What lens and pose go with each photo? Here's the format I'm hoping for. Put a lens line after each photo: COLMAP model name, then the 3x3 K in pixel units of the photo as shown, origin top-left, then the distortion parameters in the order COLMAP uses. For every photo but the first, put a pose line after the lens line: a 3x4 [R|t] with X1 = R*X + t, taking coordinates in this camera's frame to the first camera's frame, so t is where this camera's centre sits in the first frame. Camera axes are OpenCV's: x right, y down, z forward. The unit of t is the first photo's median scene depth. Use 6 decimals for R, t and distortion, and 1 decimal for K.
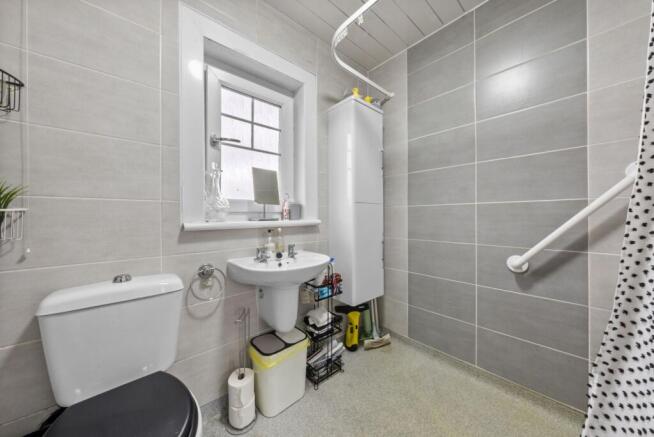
lens RADIAL K [[226.4, 0, 326.0], [0, 226.4, 210.7], [0, 0, 1]] dist [-0.001760, 0.000011]
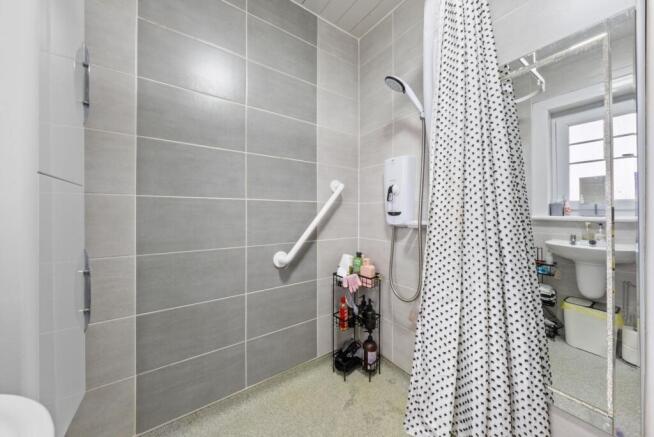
lens RADIAL K [[226.4, 0, 326.0], [0, 226.4, 210.7], [0, 0, 1]] dist [-0.001760, 0.000011]
pose [[0.117510, 0.014288, 0.992969, -0.164242], [-0.026095, 0.999596, -0.011295, 0.013703], [-0.992729, -0.024584, 0.117835, 0.608131]]
